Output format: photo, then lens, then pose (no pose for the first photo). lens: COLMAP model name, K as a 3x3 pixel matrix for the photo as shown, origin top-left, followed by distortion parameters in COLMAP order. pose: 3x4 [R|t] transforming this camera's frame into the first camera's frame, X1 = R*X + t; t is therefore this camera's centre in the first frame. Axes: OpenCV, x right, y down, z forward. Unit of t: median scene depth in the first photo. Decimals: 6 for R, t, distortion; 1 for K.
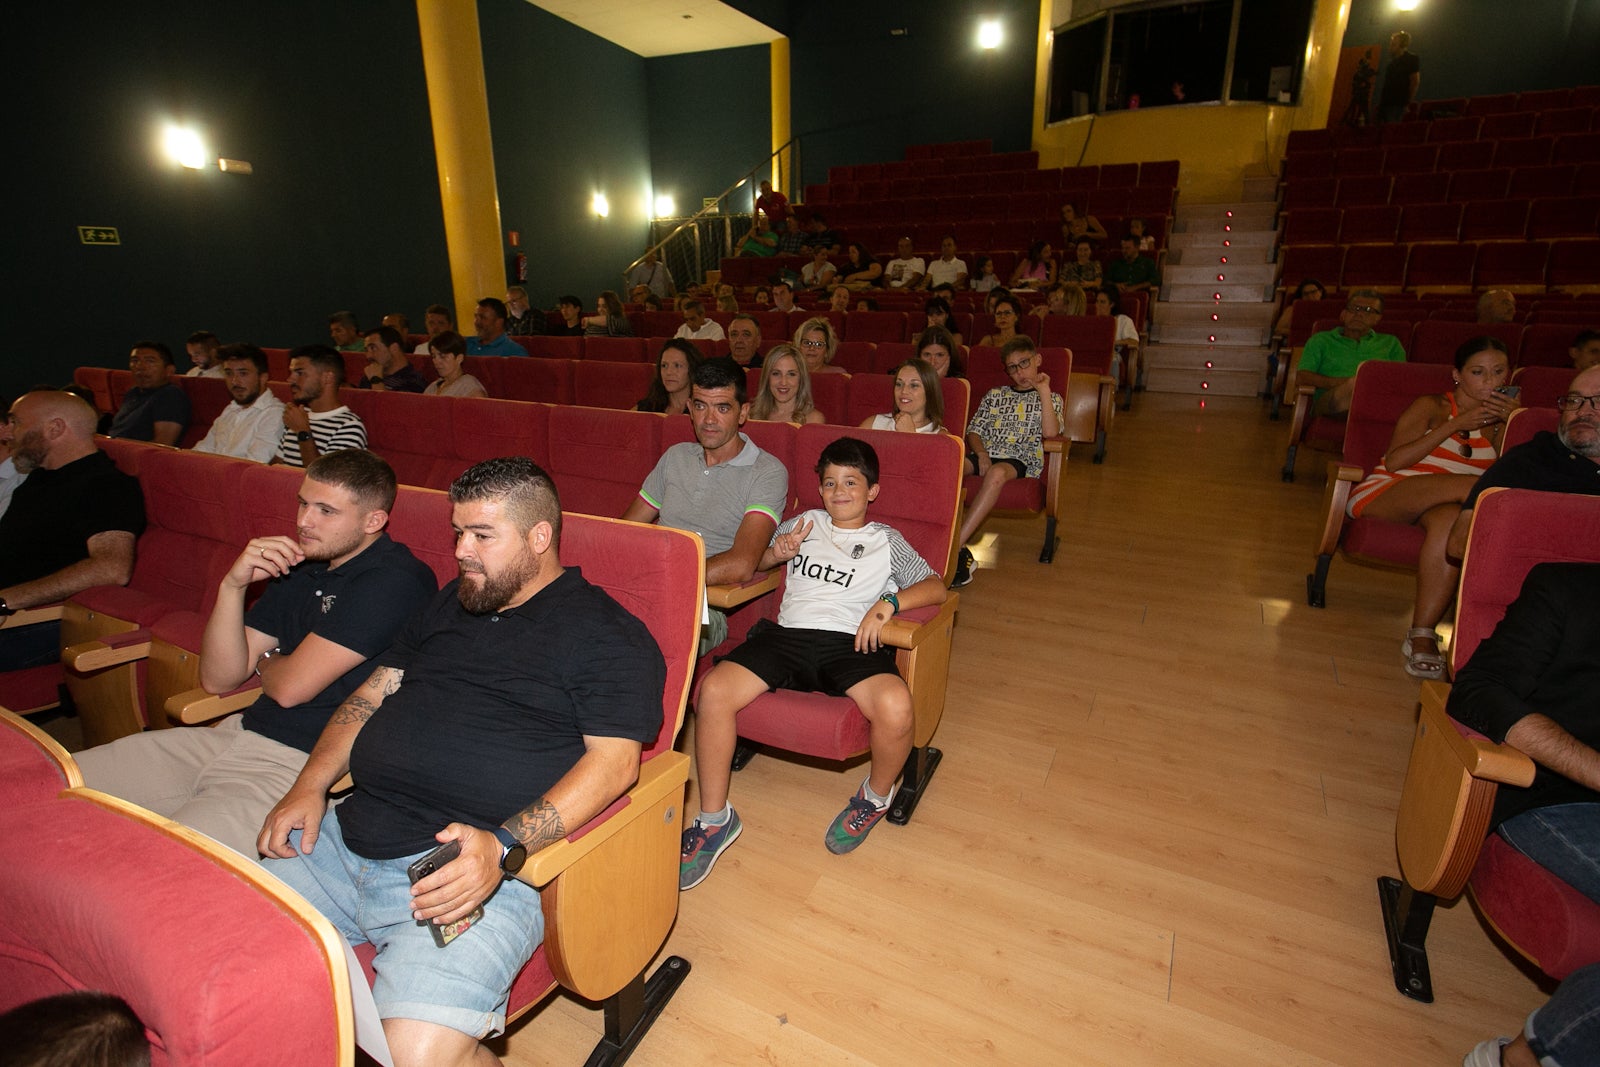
lens RADIAL K [[761.1, 0, 800.6], [0, 761.1, 530.0], [0, 0, 1]] dist [-0.040384, 0.017047]
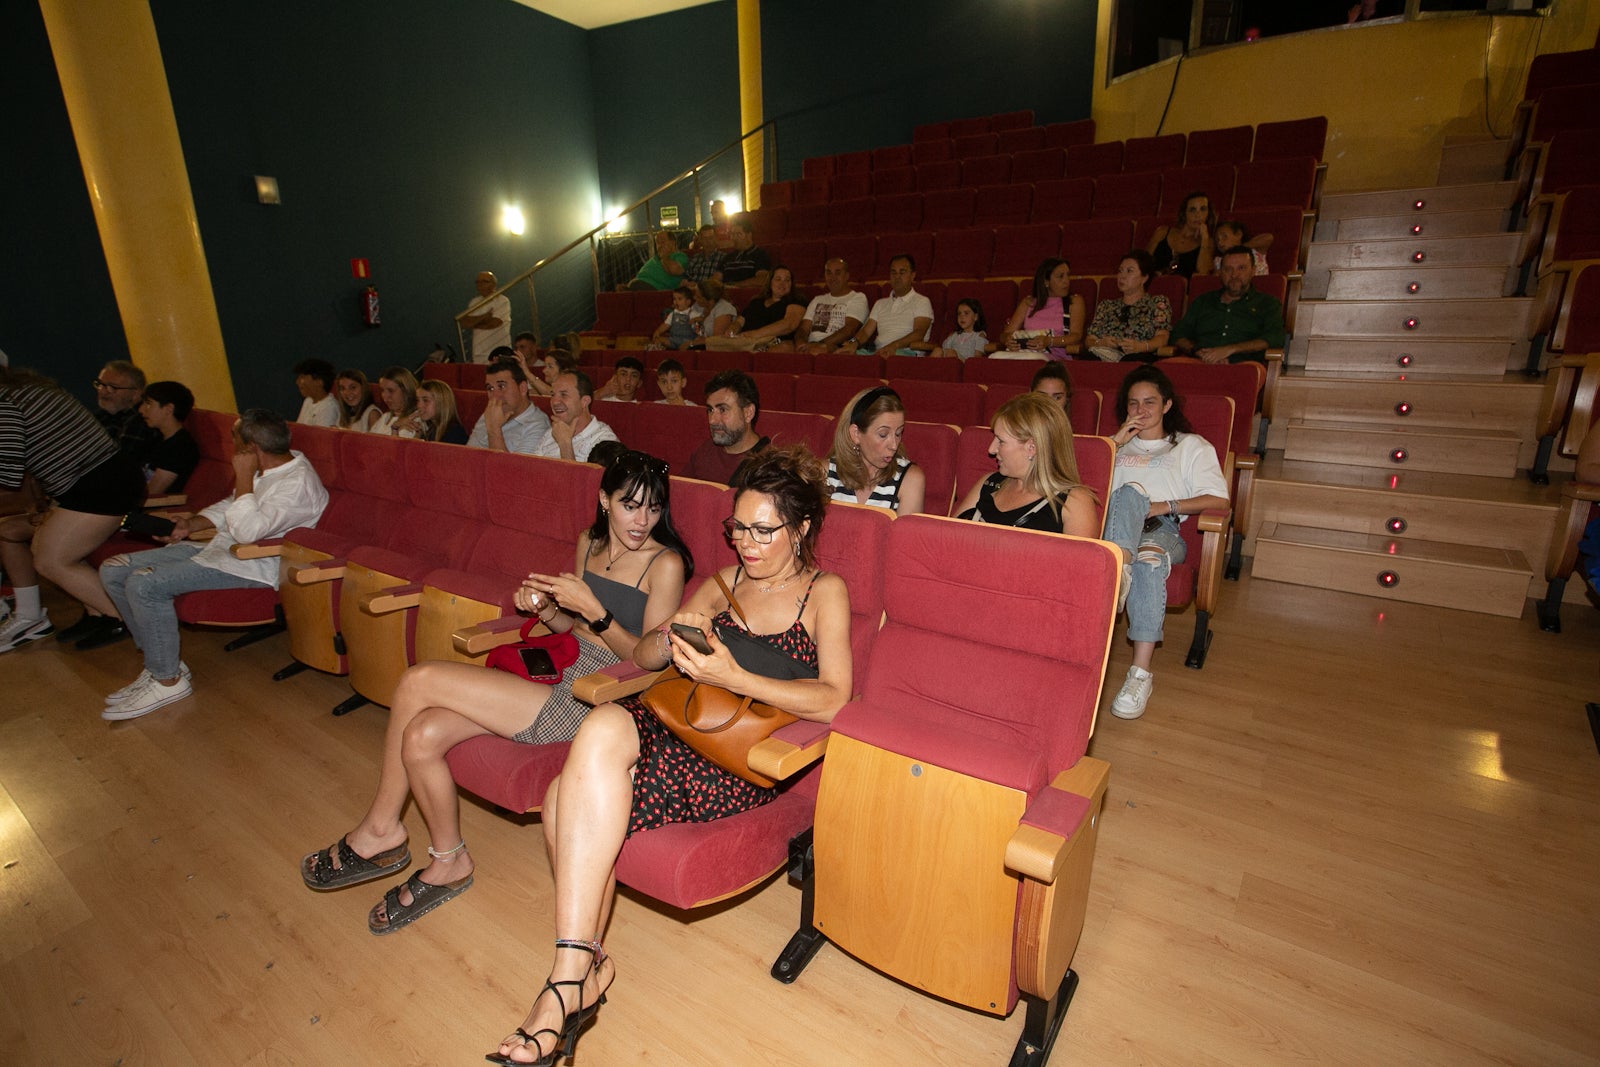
lens RADIAL K [[793.2, 0, 804.6], [0, 793.2, 535.4], [0, 0, 1]] dist [-0.036724, 0.013476]
pose [[0.993094, 0.019556, -0.115678, 0.192615], [-0.022080, 0.999544, -0.020581, -0.156722], [0.115223, 0.022993, 0.993074, 0.387724]]
